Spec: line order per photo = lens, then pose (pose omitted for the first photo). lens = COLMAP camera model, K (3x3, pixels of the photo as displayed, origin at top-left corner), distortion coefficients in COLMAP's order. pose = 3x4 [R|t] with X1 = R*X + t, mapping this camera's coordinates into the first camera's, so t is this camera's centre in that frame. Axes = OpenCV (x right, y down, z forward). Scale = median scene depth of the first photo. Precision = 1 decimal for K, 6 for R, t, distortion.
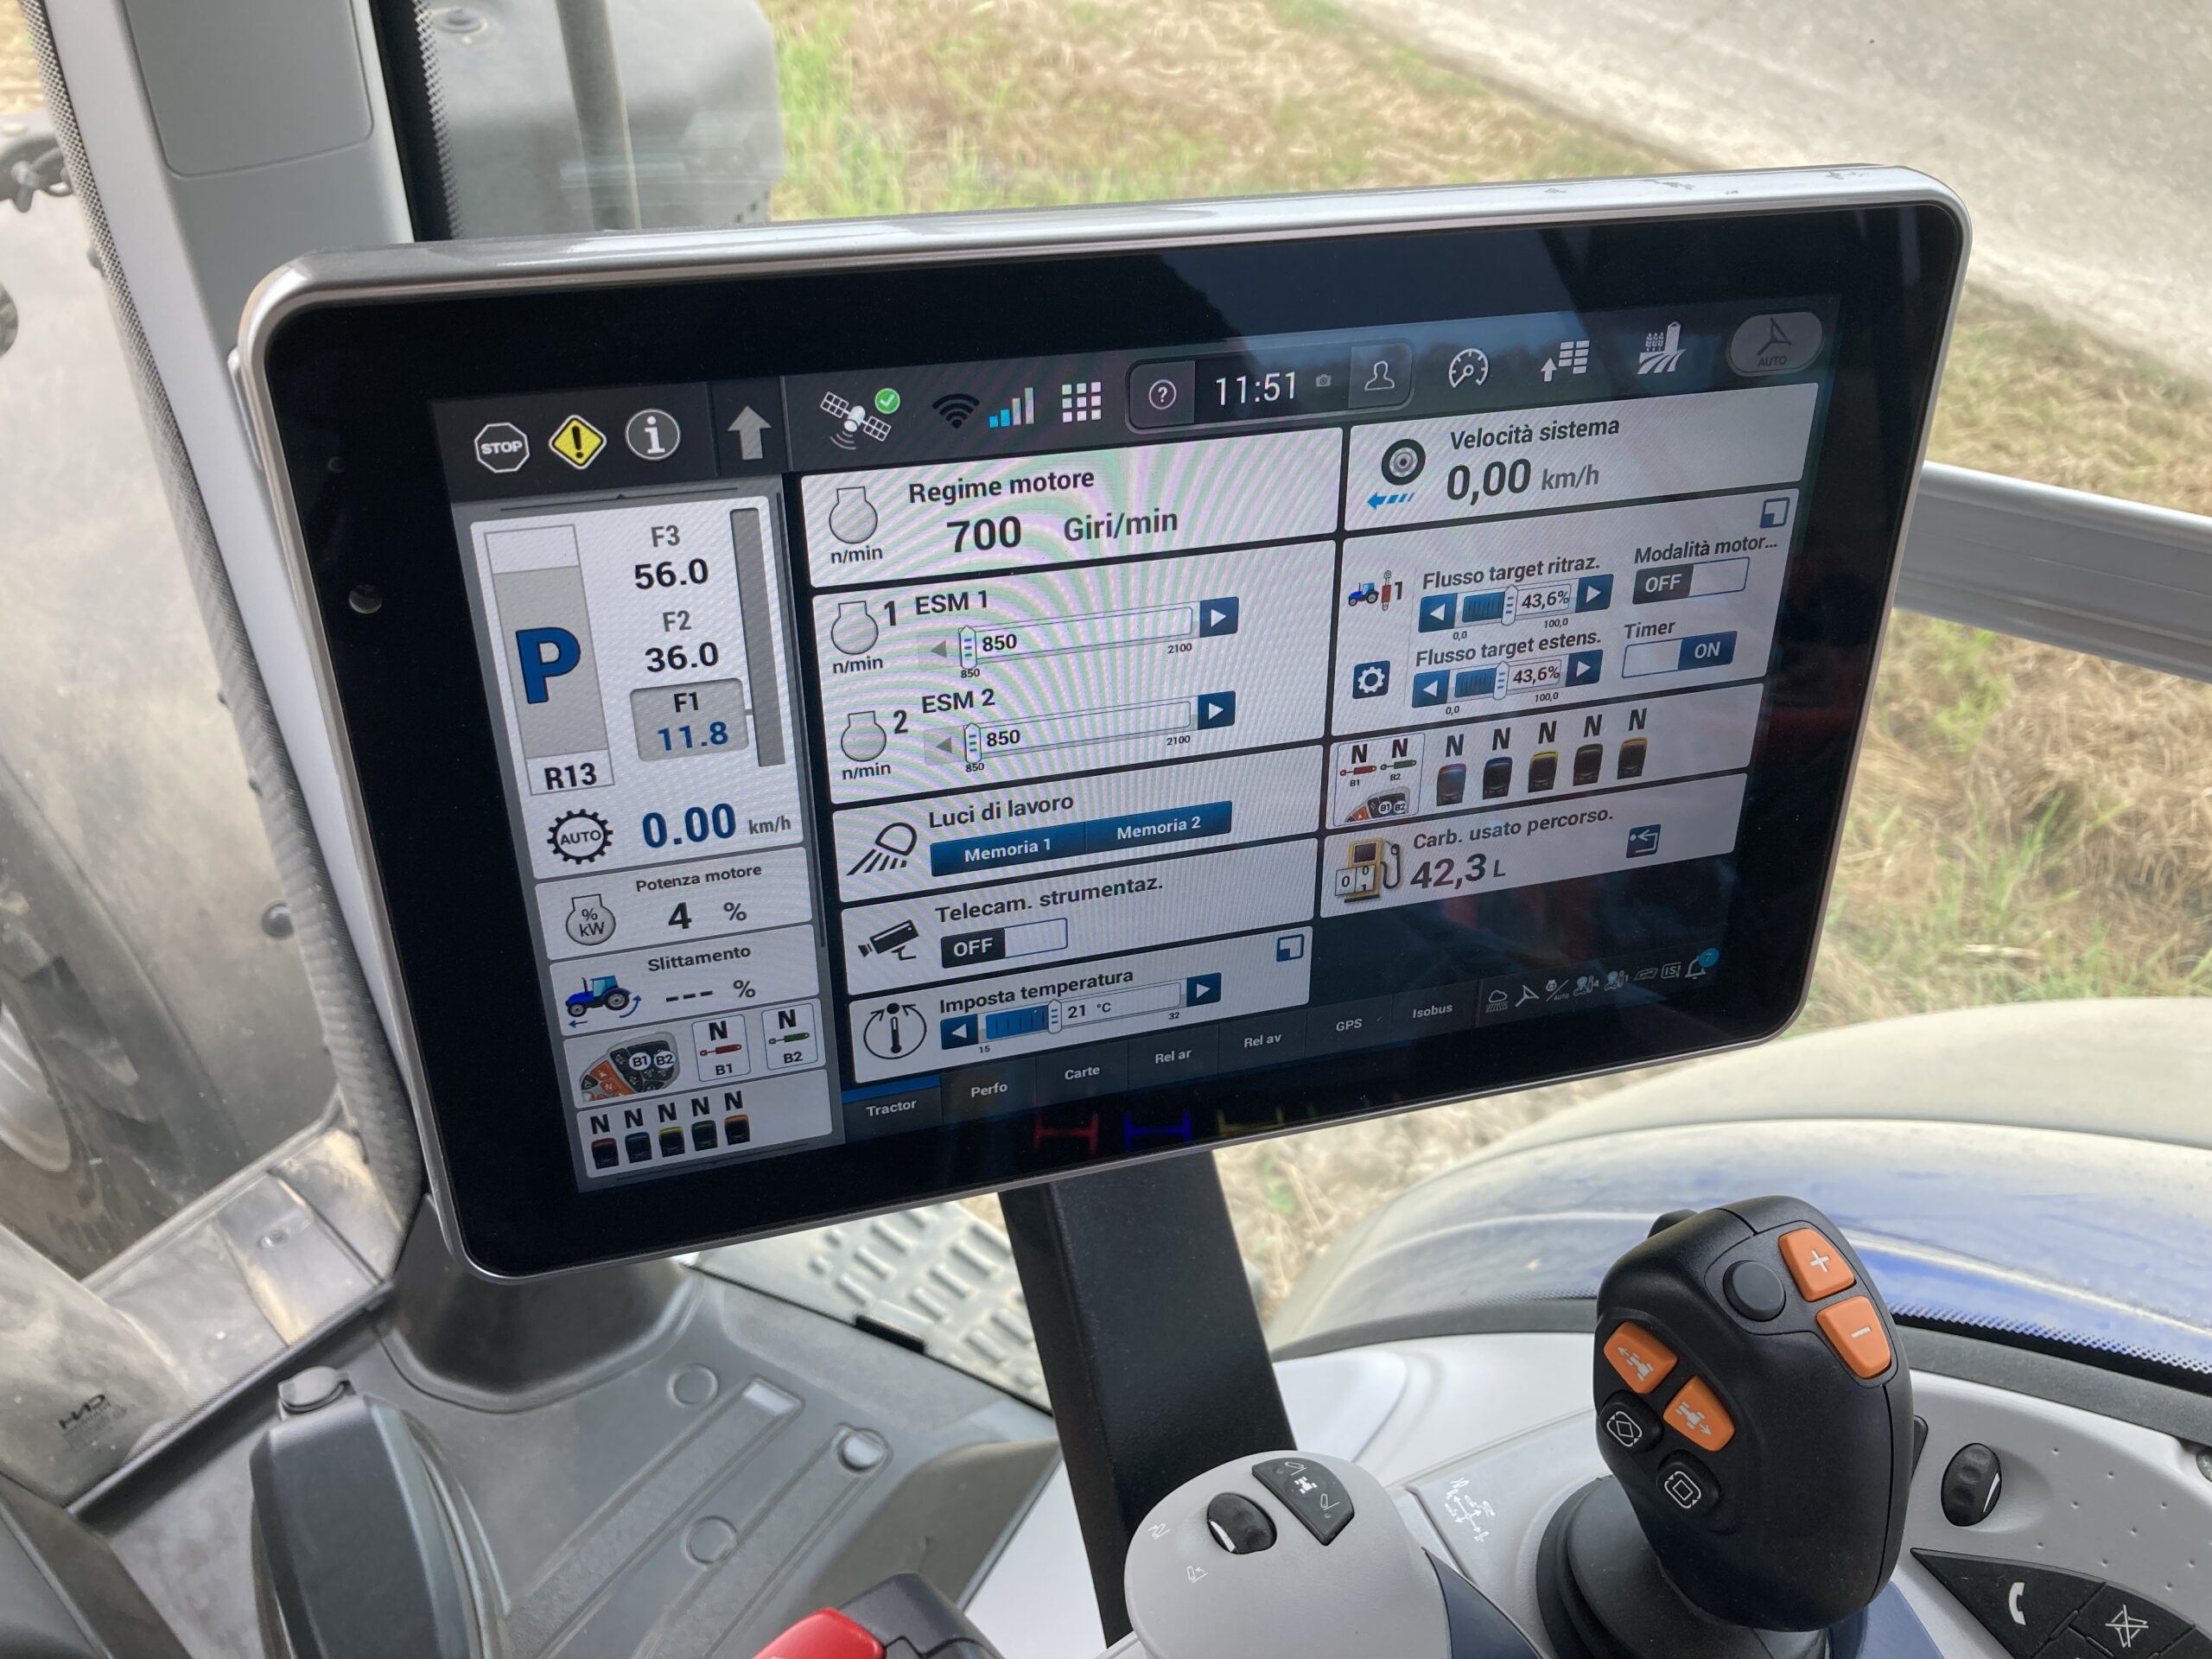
lens RADIAL K [[1811.0, 0, 1126.8], [0, 1811.0, 813.4], [0, 0, 1]] dist [0.015469, -0.021909]
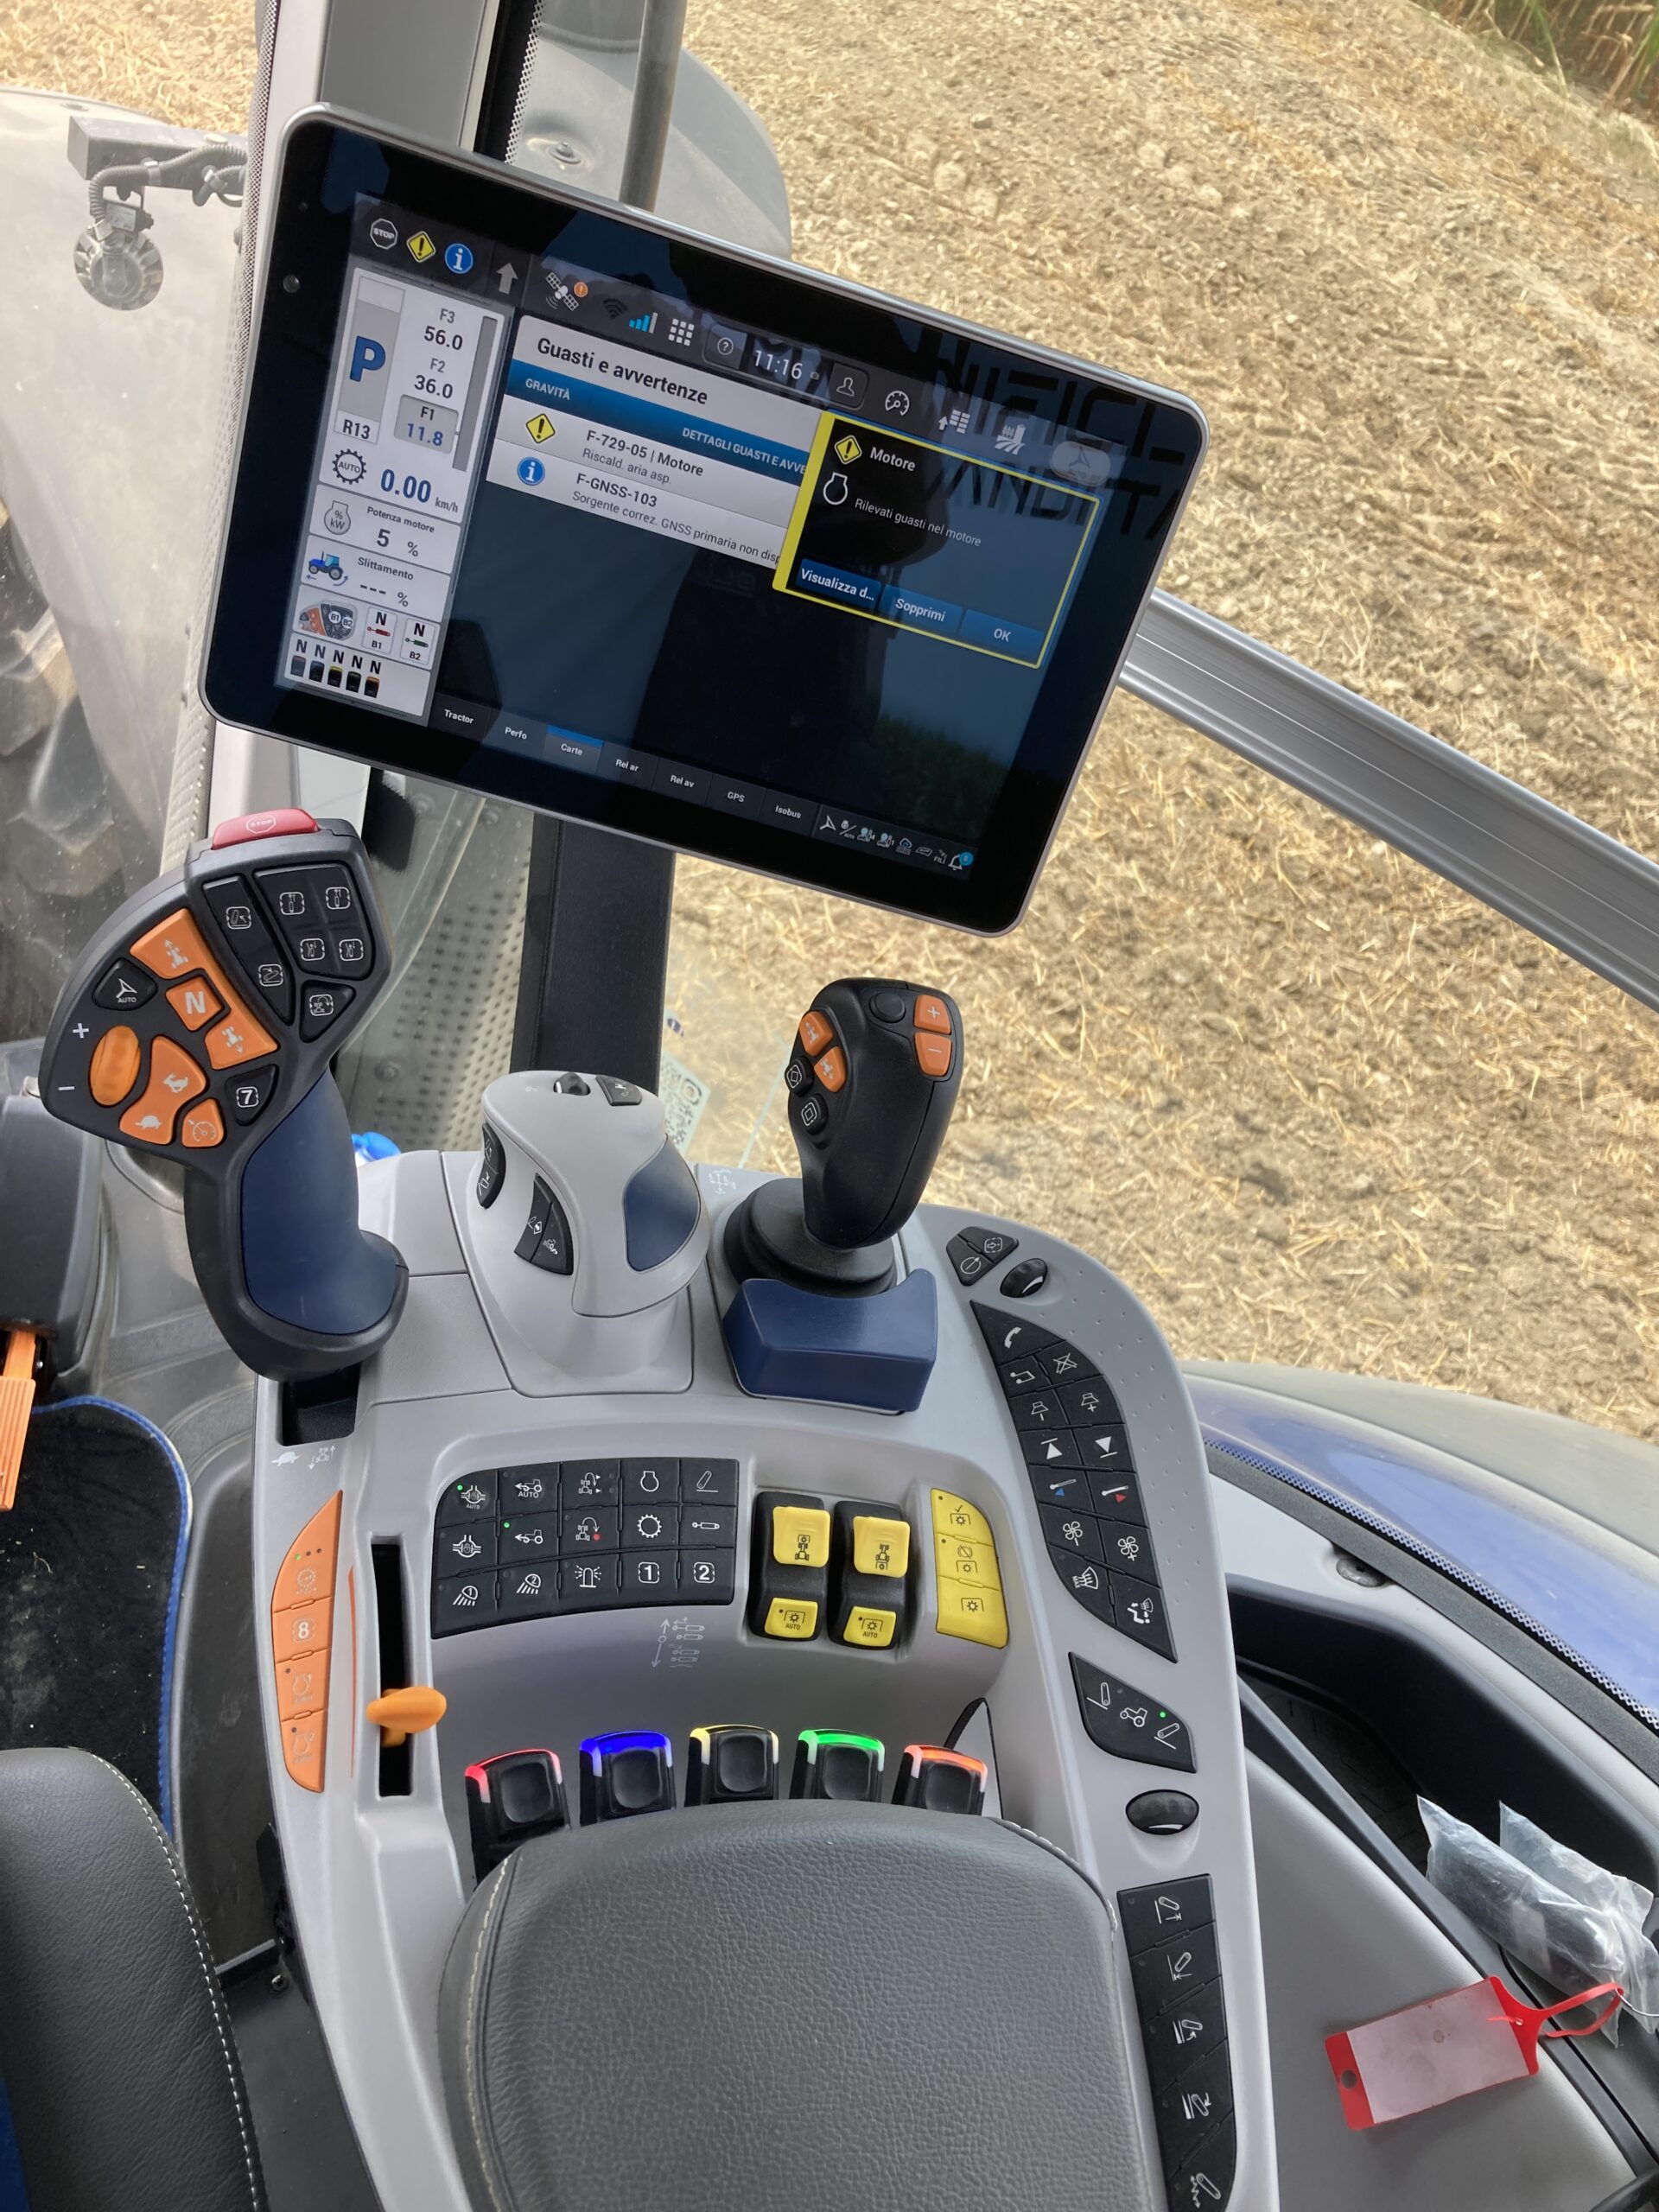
lens RADIAL K [[1811.0, 0, 811.5], [0, 1811.0, 1106.0], [0, 0, 1]] dist [0.015469, -0.021909]
pose [[0.923157, 0.373623, -0.090479, 0.524299], [-0.377311, 0.925688, -0.027179, 0.471649], [0.073600, 0.059229, 0.995527, -0.738012]]
